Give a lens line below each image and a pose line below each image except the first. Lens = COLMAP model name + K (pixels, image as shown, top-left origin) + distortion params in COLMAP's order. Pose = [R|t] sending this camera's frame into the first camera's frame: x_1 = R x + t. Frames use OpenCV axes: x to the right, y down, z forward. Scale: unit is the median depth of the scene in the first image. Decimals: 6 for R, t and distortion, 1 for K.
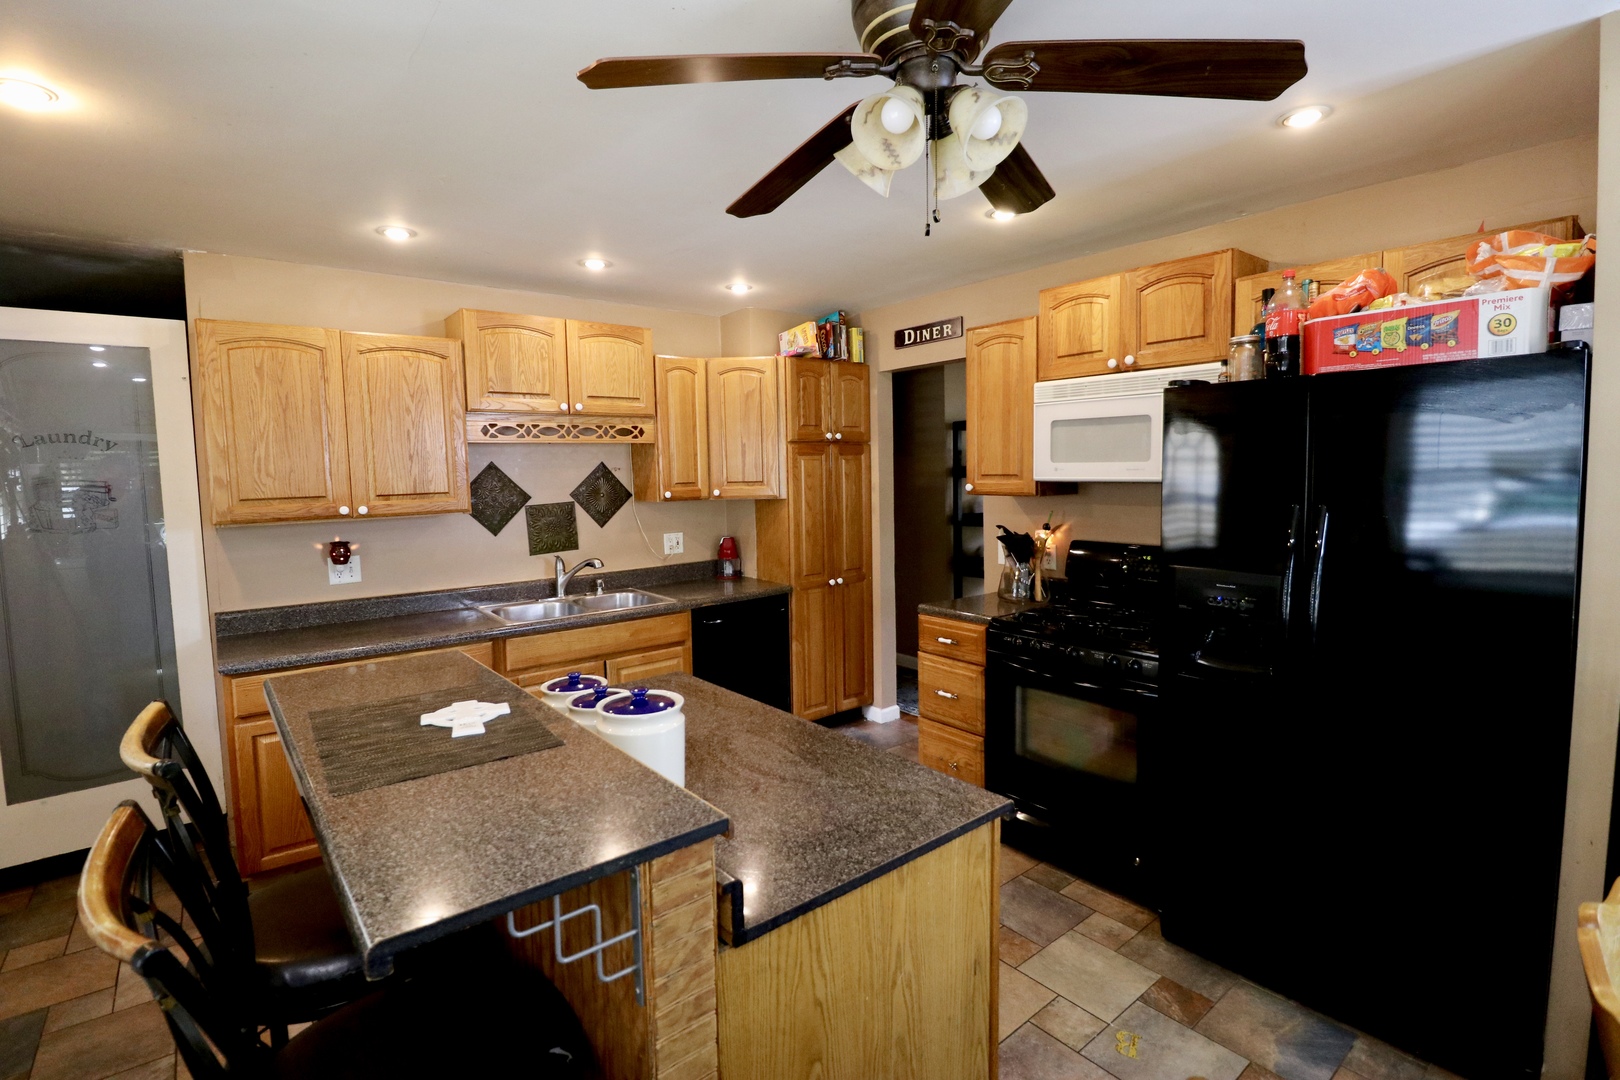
lens RADIAL K [[750.7, 0, 809.6], [0, 750.7, 524.9], [0, 0, 1]] dist [0.000506, -0.013786]
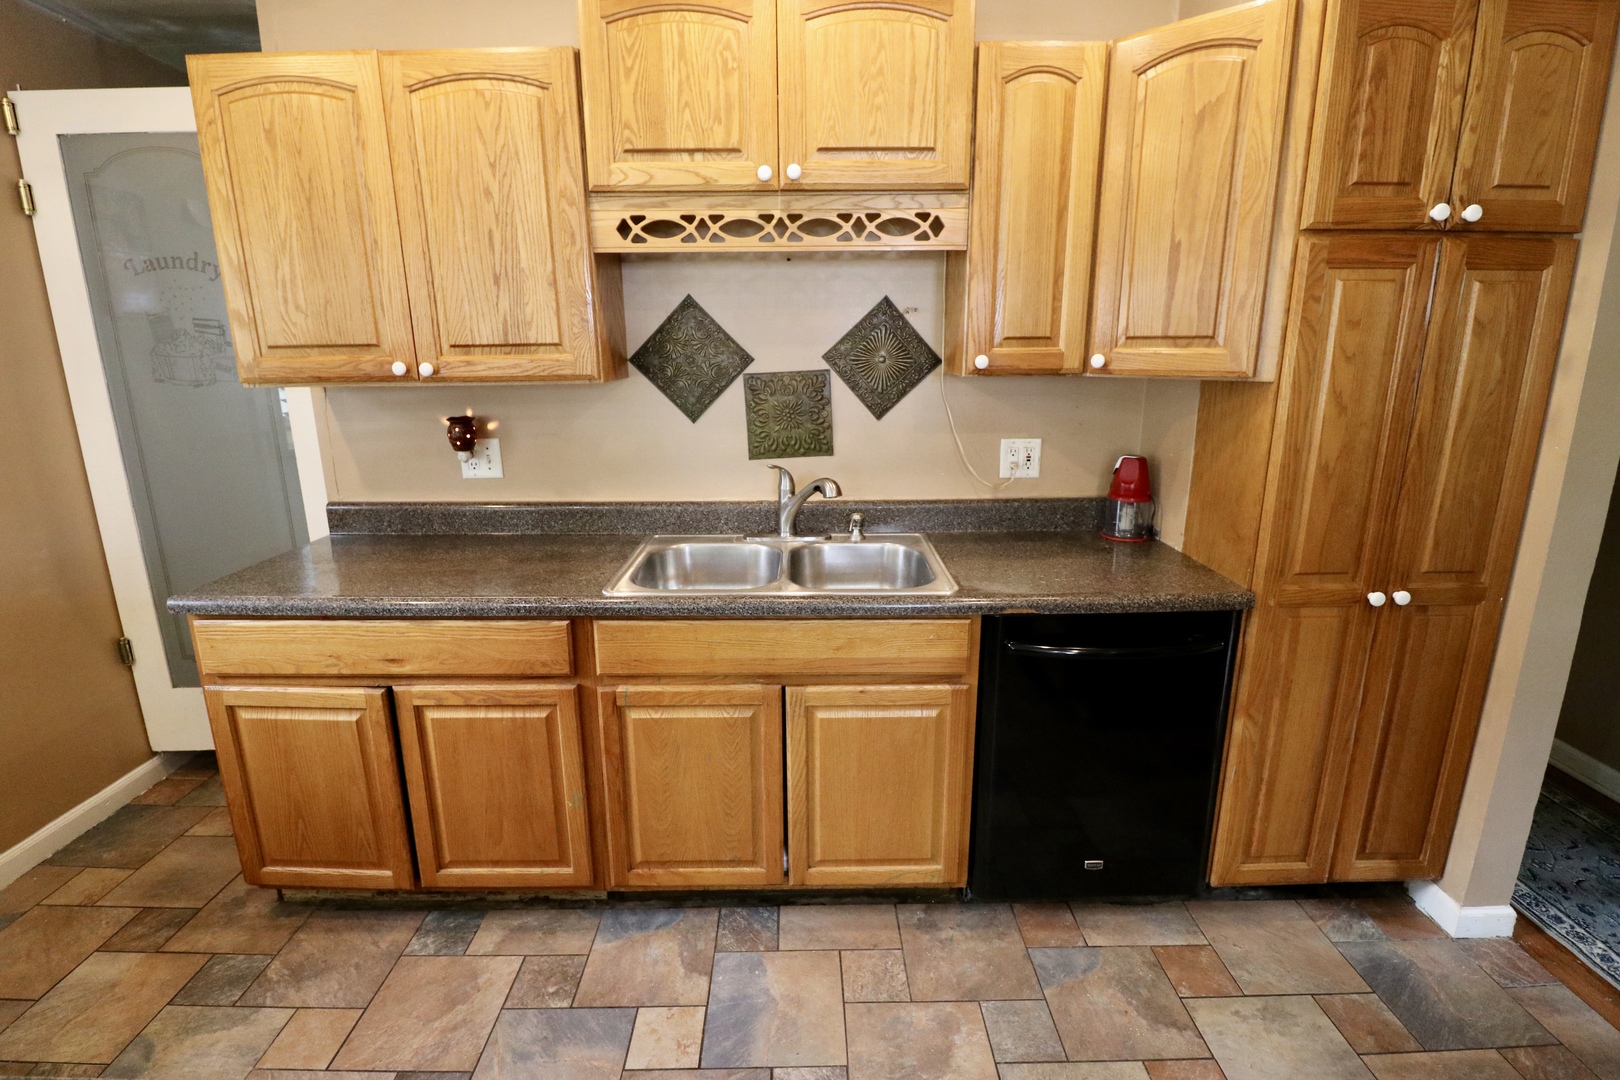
lens RADIAL K [[750.7, 0, 809.6], [0, 750.7, 524.9], [0, 0, 1]] dist [0.000506, -0.013786]
pose [[0.783950, 0.158924, -0.600138, 0.028550], [-0.057017, 0.981025, 0.185308, -0.020822], [0.618201, -0.111055, 0.778135, 0.554849]]
